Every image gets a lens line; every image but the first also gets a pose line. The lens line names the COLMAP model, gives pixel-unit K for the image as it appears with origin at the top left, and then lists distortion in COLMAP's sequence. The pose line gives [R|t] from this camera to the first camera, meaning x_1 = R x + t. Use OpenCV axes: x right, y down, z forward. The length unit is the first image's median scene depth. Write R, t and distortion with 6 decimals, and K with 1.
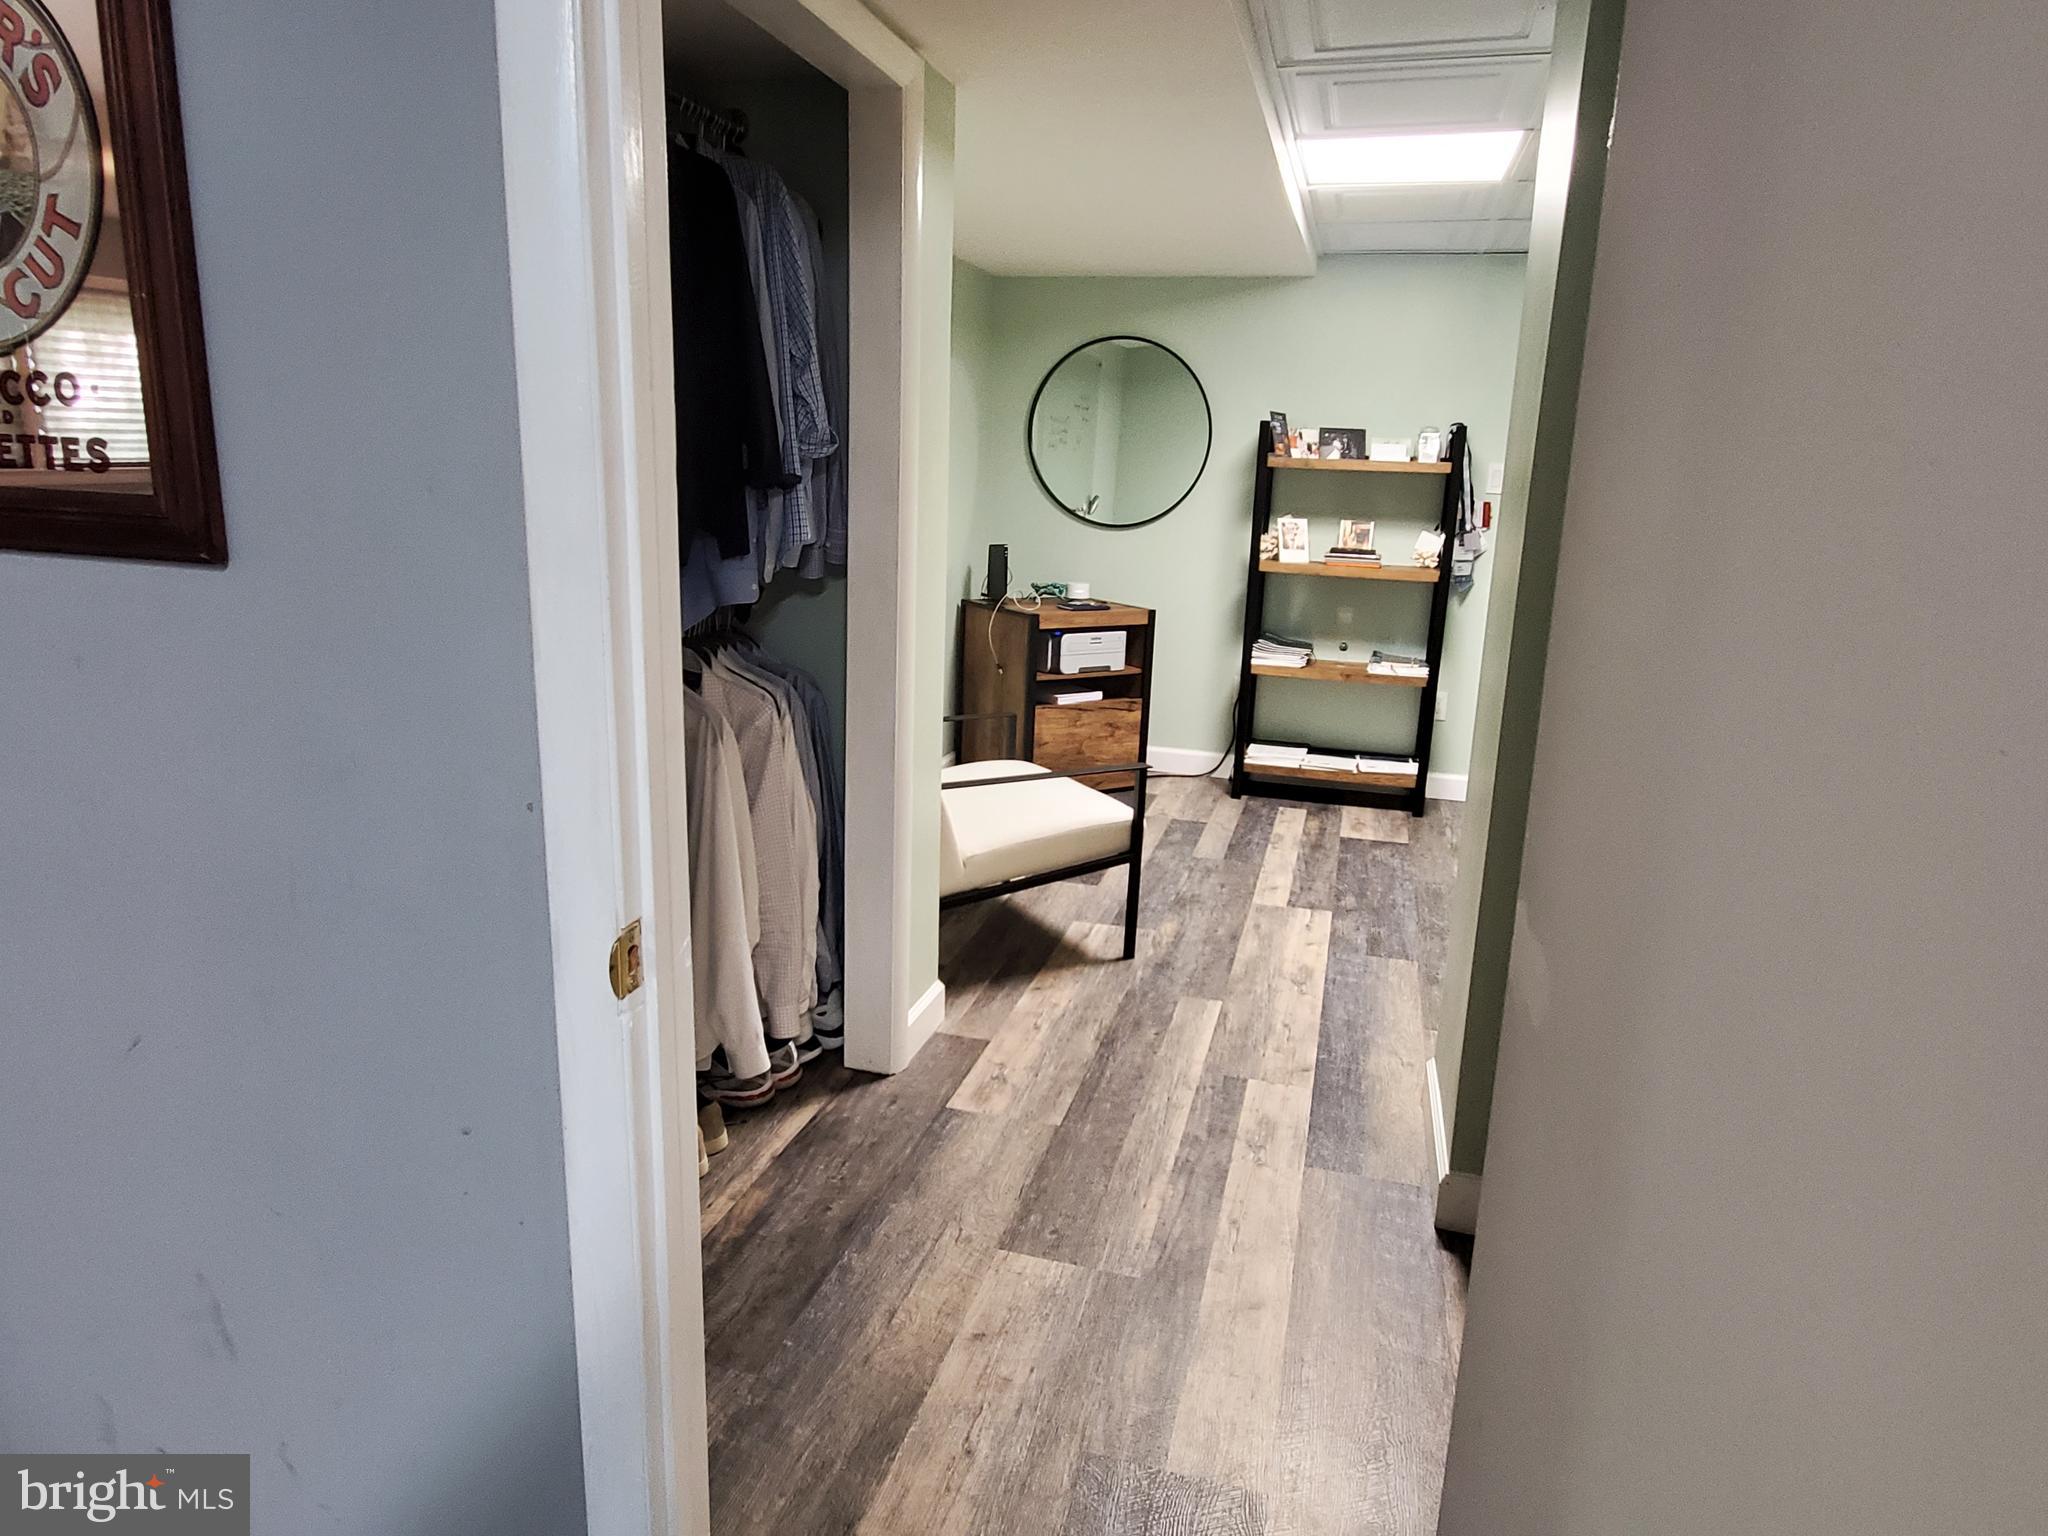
lens RADIAL K [[1270.1, 0, 1024.1], [0, 1270.1, 764.9], [0, 0, 1]] dist [-0.003041, 0.002570]
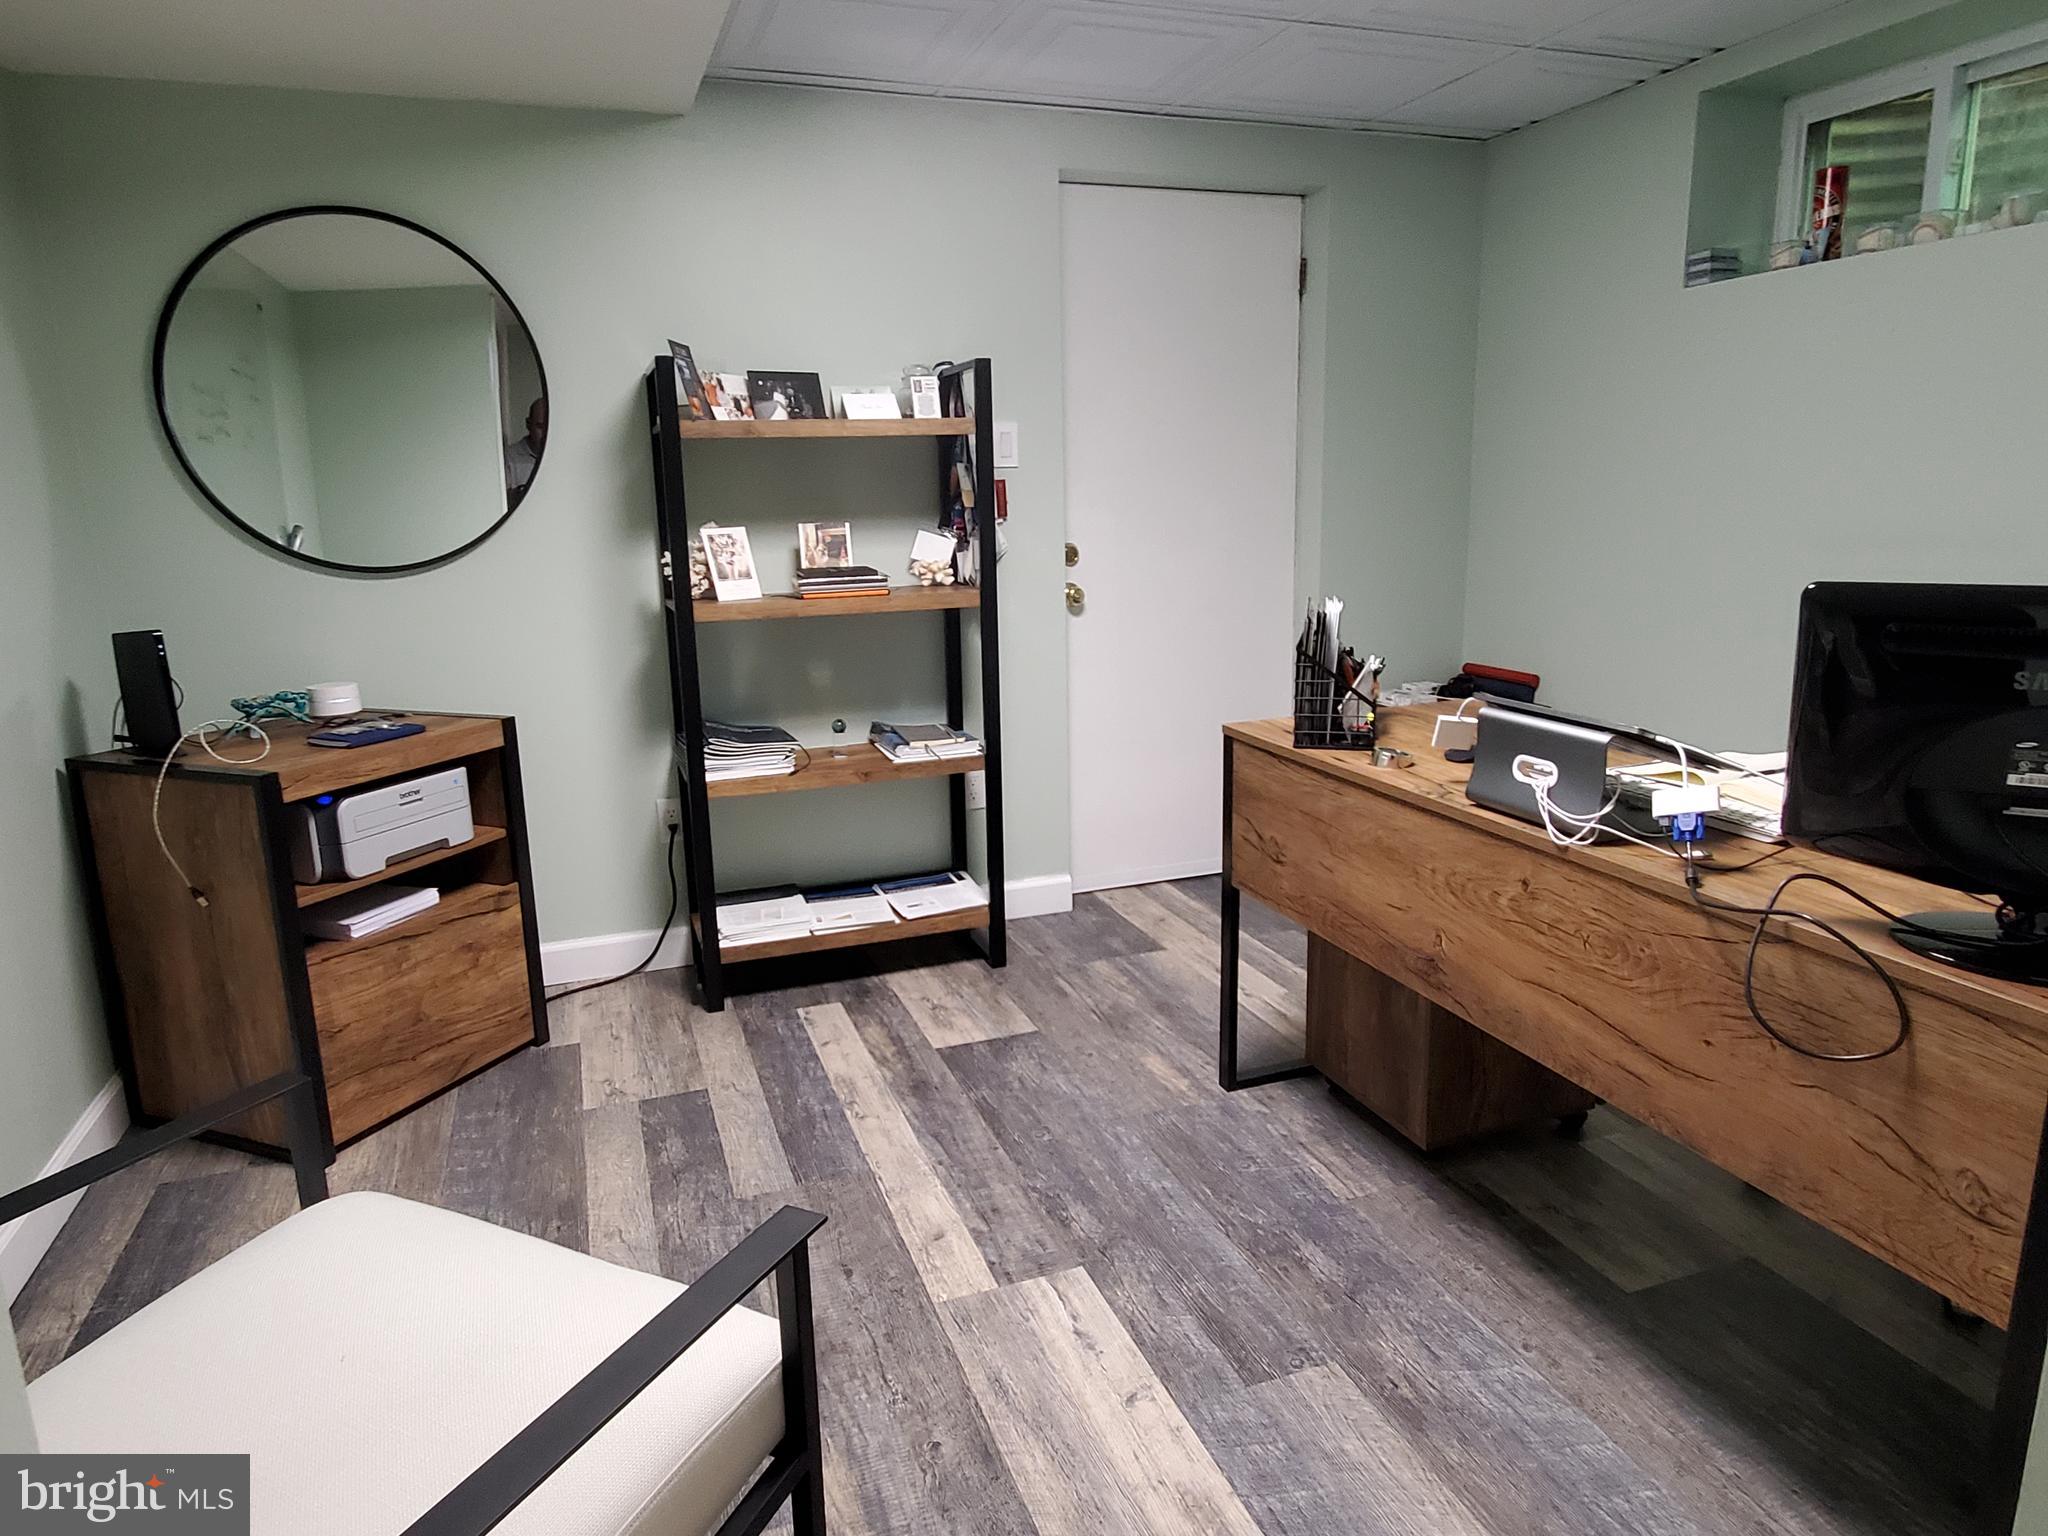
lens RADIAL K [[1270.1, 0, 1015.2], [0, 1270.1, 763.1], [0, 0, 1]] dist [-0.003041, 0.002570]
pose [[0.819432, -0.179974, 0.544188, -0.018287], [0.187364, 0.981374, 0.042430, -0.087474], [-0.541689, 0.067193, 0.837889, 0.446417]]
